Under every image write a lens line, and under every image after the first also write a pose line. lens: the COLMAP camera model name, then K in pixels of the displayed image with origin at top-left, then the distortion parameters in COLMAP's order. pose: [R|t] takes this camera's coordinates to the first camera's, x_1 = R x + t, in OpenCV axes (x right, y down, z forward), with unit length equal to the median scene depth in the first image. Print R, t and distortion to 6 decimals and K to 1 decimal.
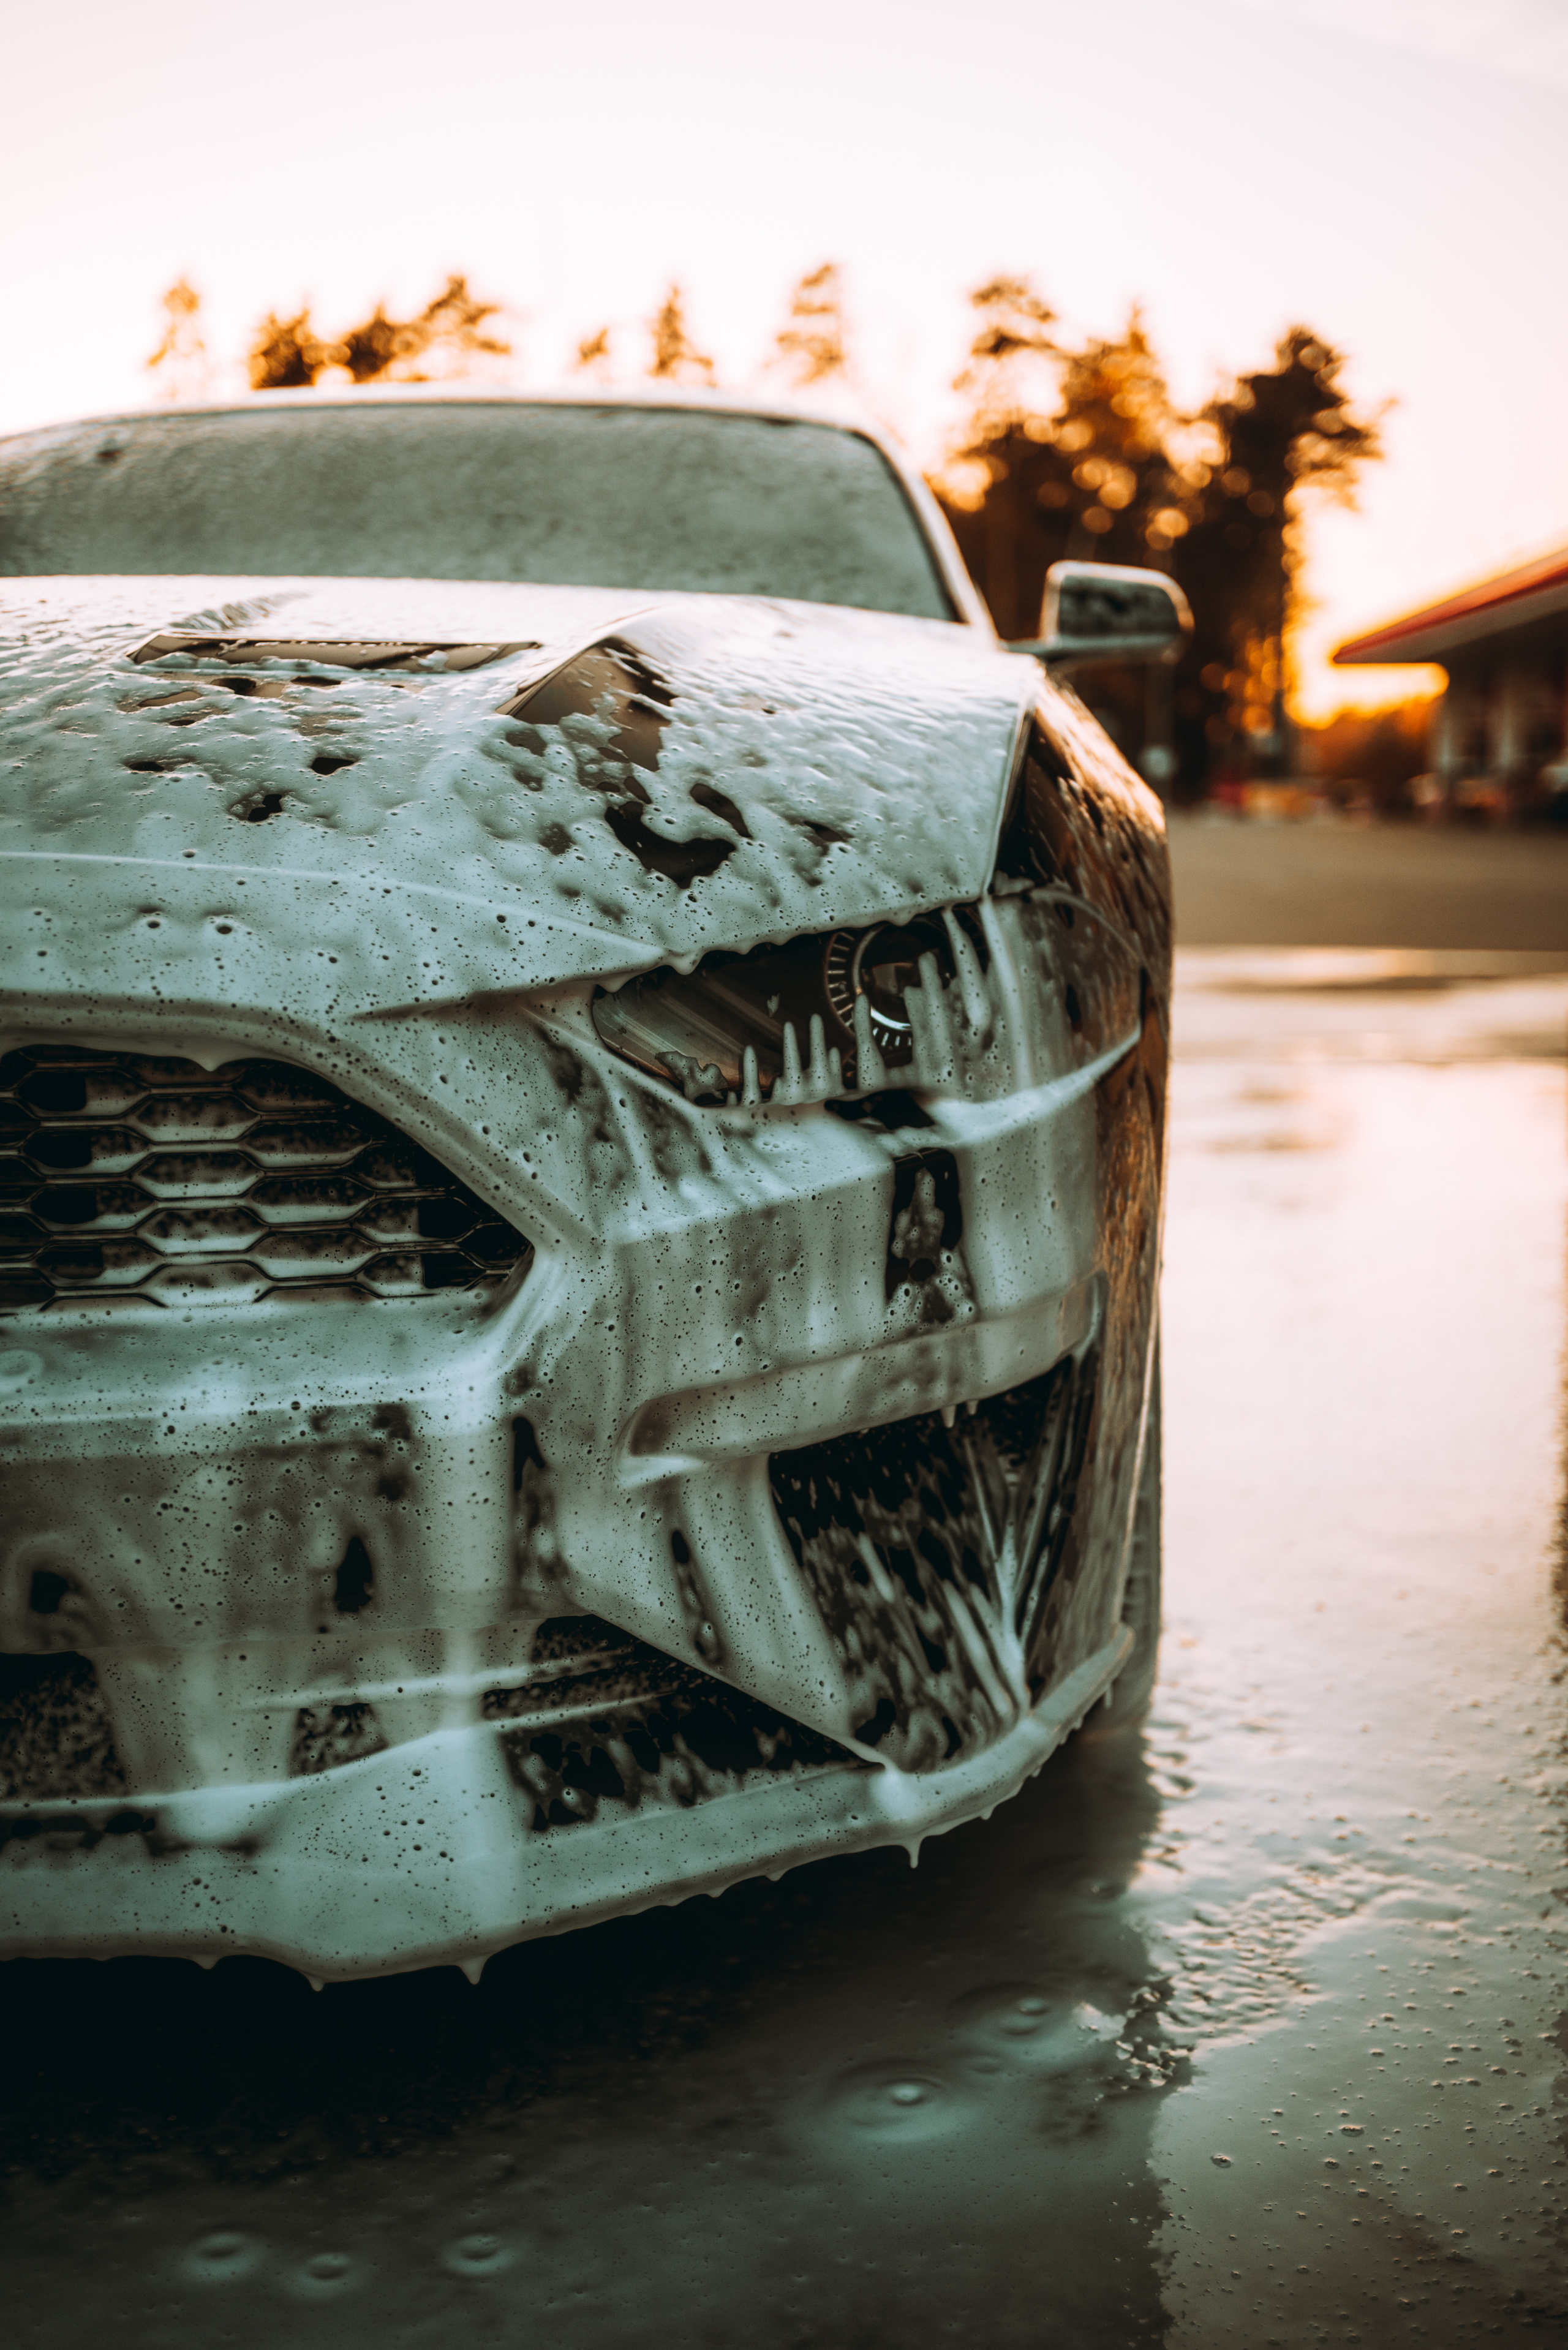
lens RADIAL K [[2334.8, 0, 787.6], [0, 2334.8, 1184.7], [0, 0, 1]] dist [-0.007342, 0.000000]
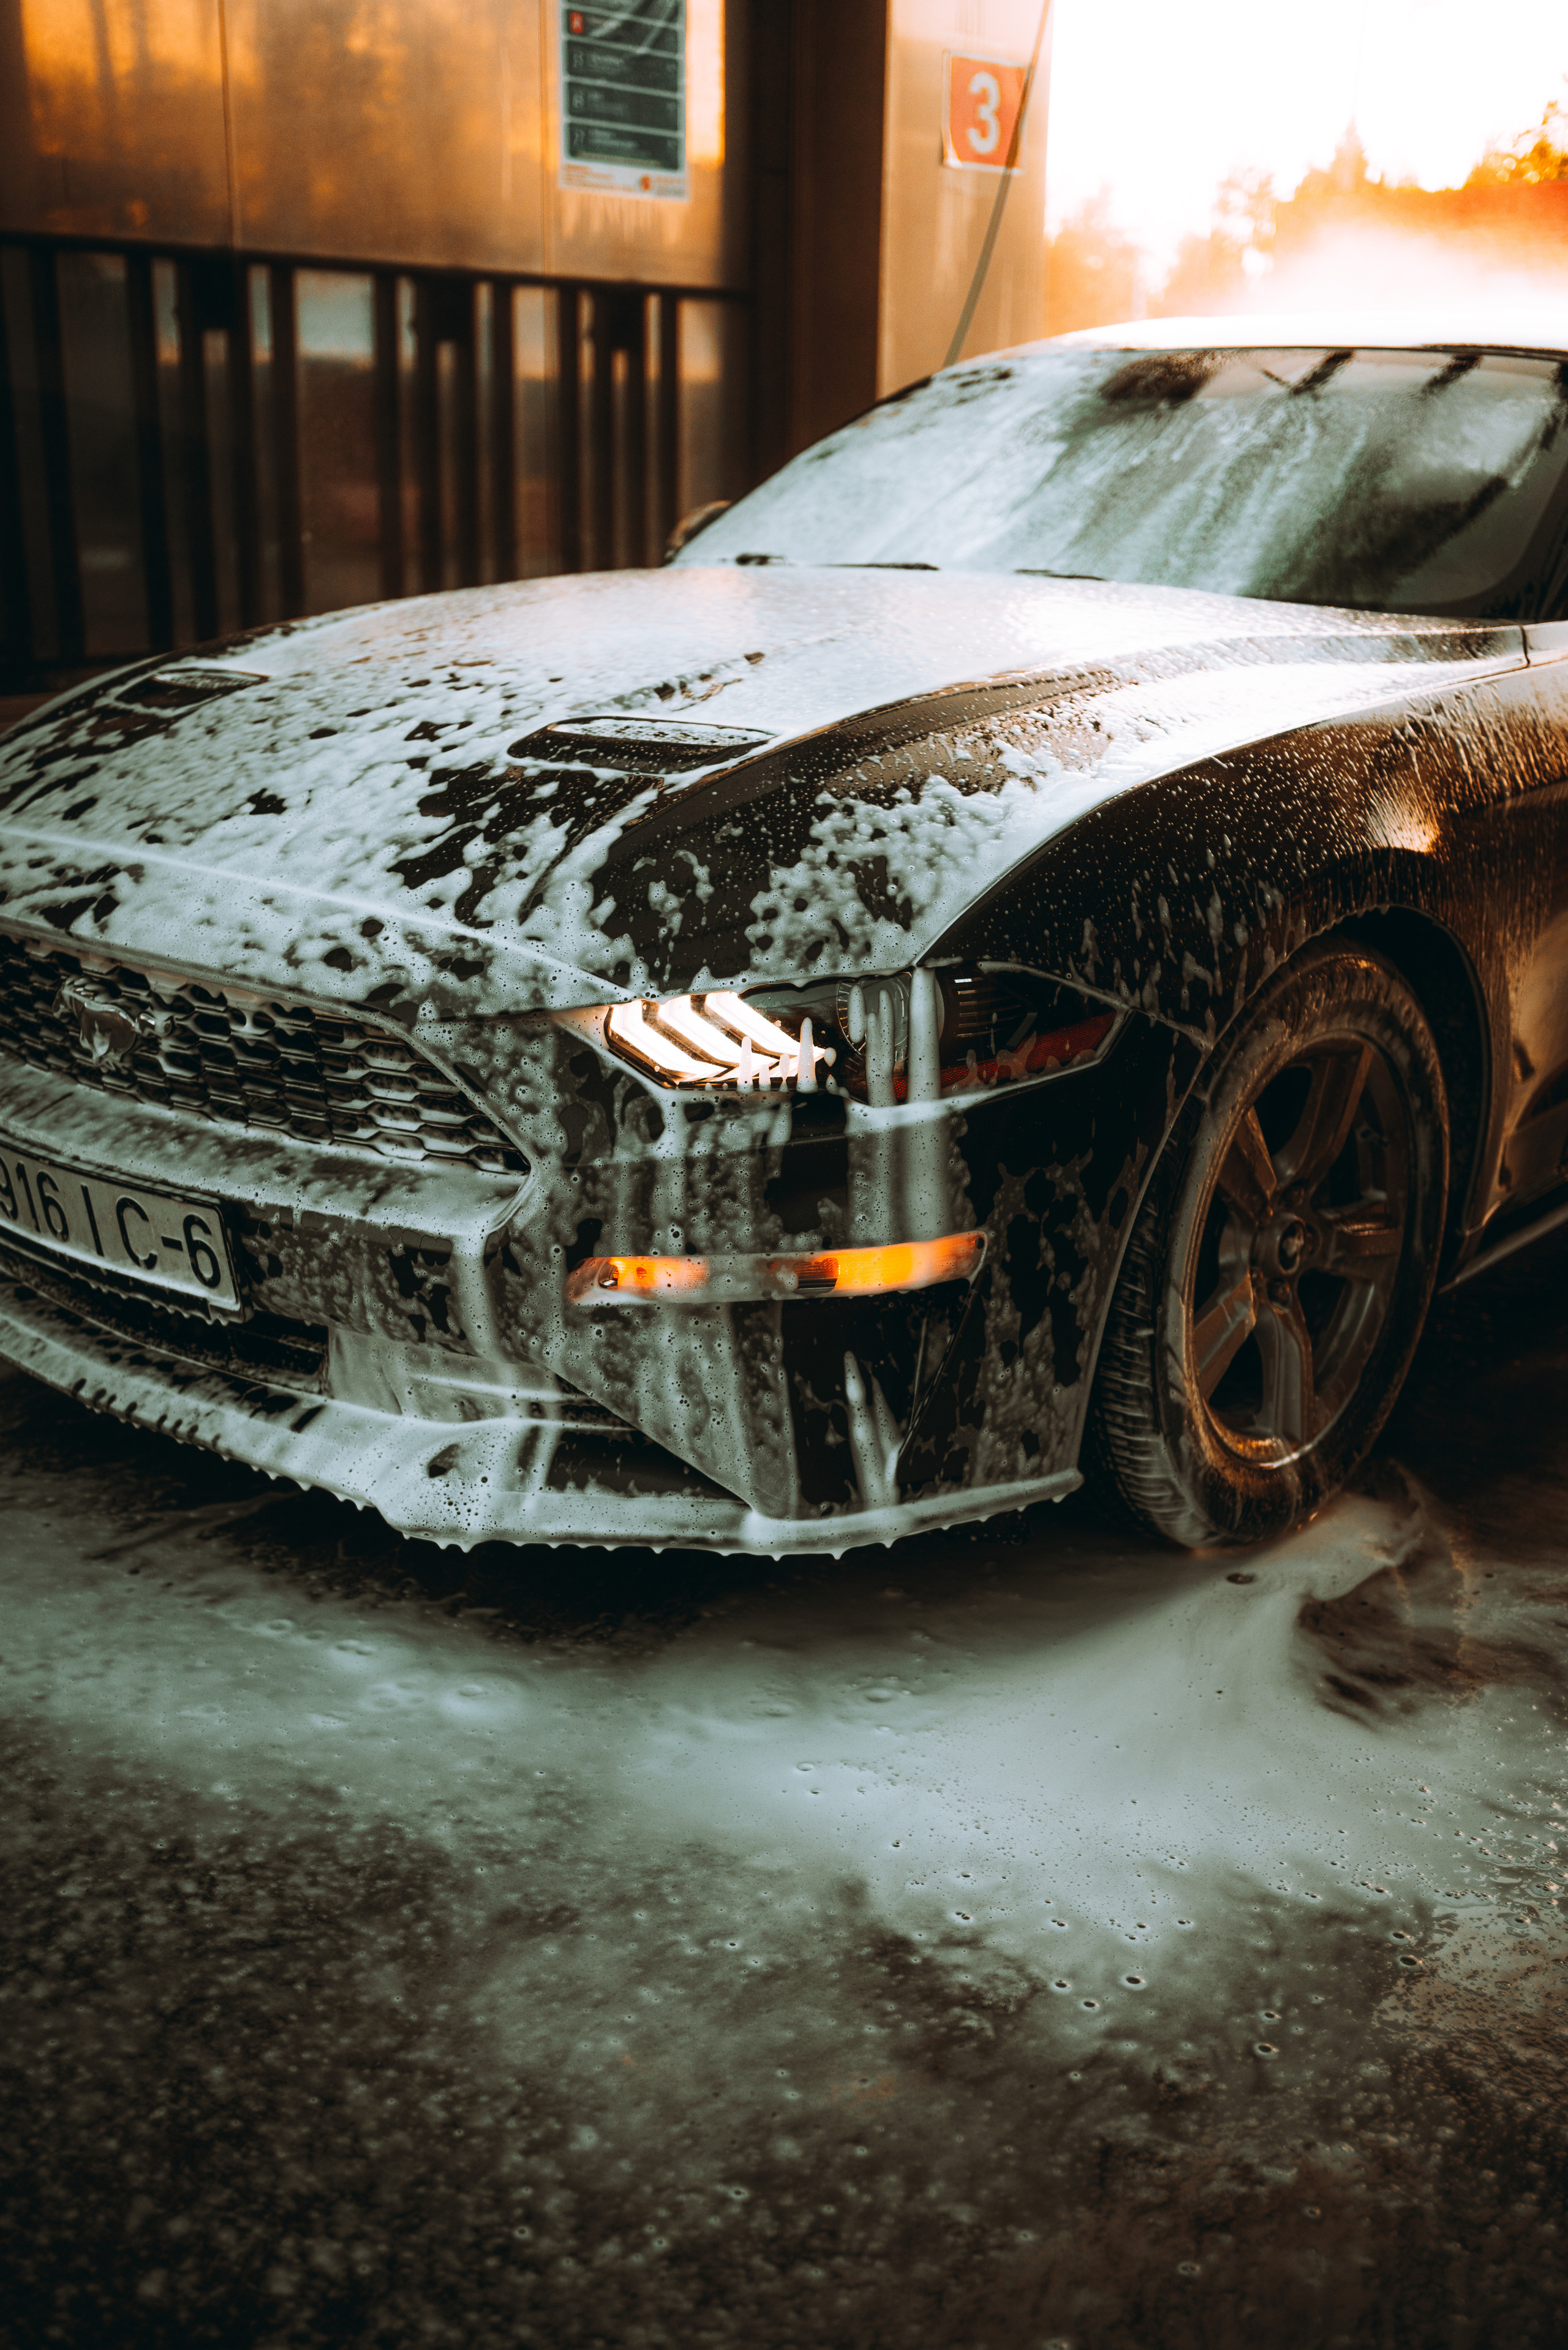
lens RADIAL K [[2334.8, 0, 788.5], [0, 2334.8, 1153.5], [0, 0, 1]] dist [-0.007342, 0.000000]
pose [[0.830517, 0.179050, -0.527431, 0.950074], [-0.114880, 0.981628, 0.152344, -0.260135], [0.545018, -0.065933, 0.835828, -0.342205]]
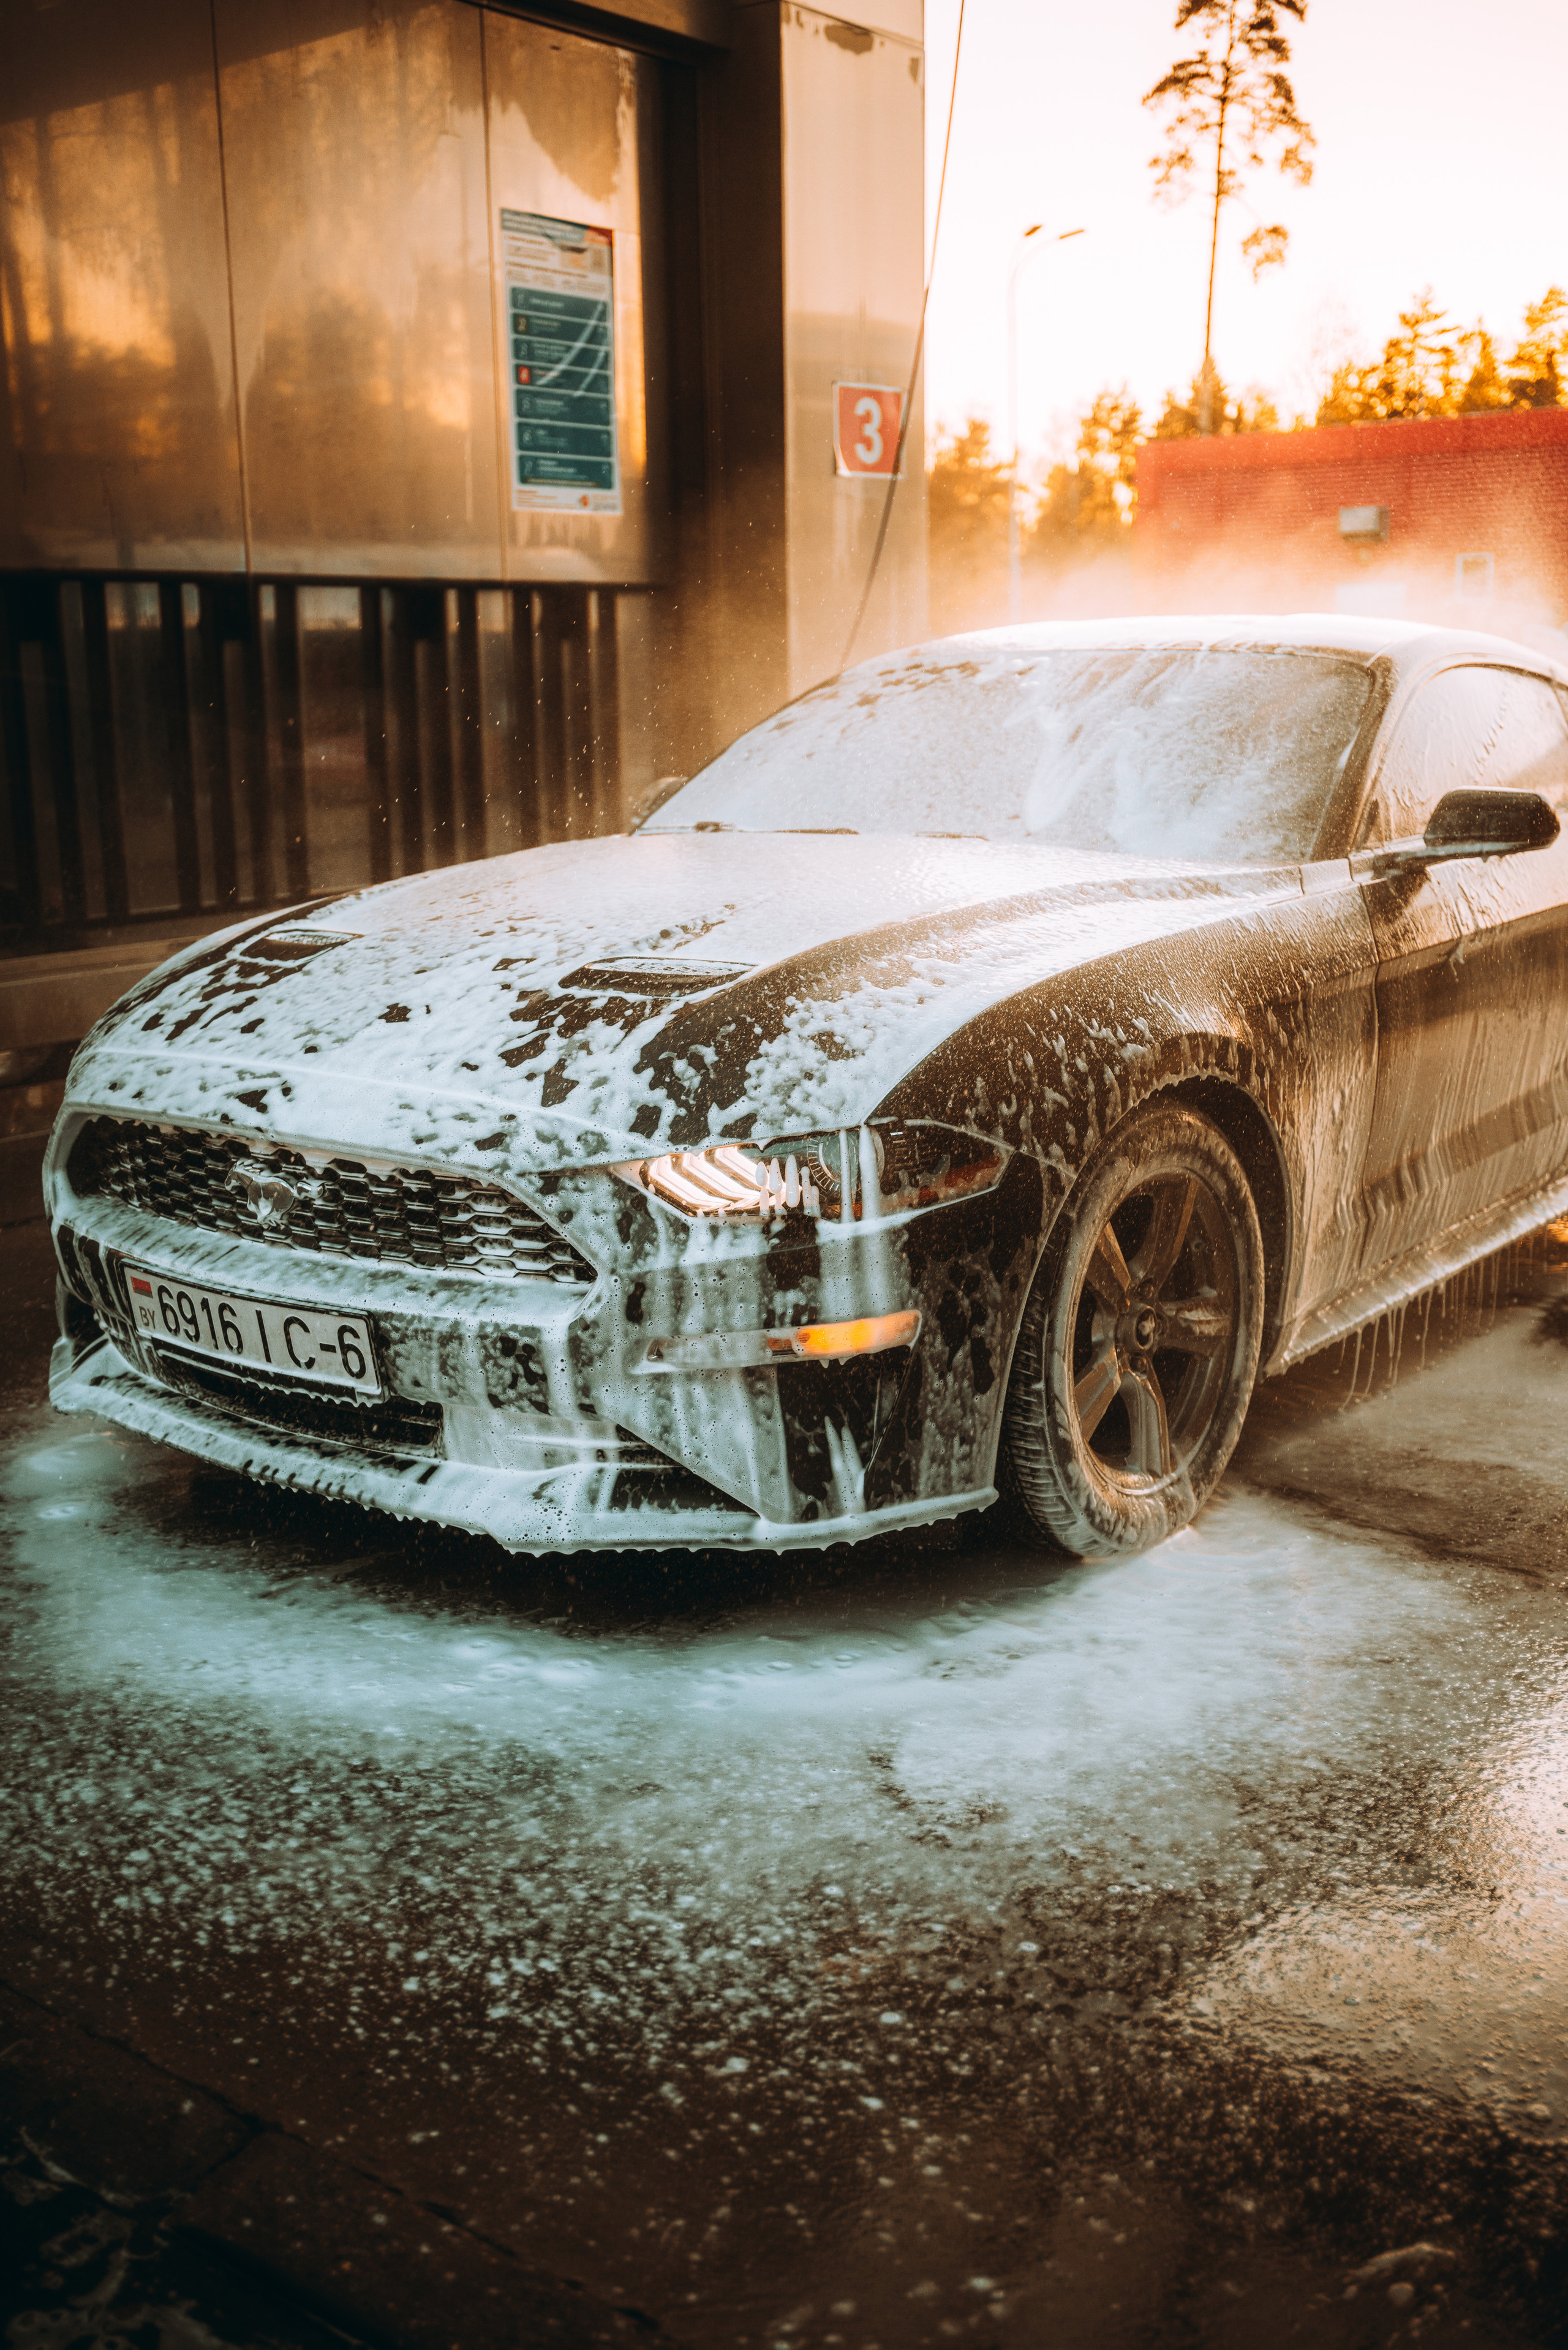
lens RADIAL K [[2334.8, 0, 783.1], [0, 2334.8, 1188.8], [0, 0, 1]] dist [-0.007342, 0.000000]
pose [[0.854222, 0.106396, -0.508905, 1.274532], [-0.081449, 0.994136, 0.071128, -0.244037], [0.513489, -0.019309, 0.857879, -0.984627]]
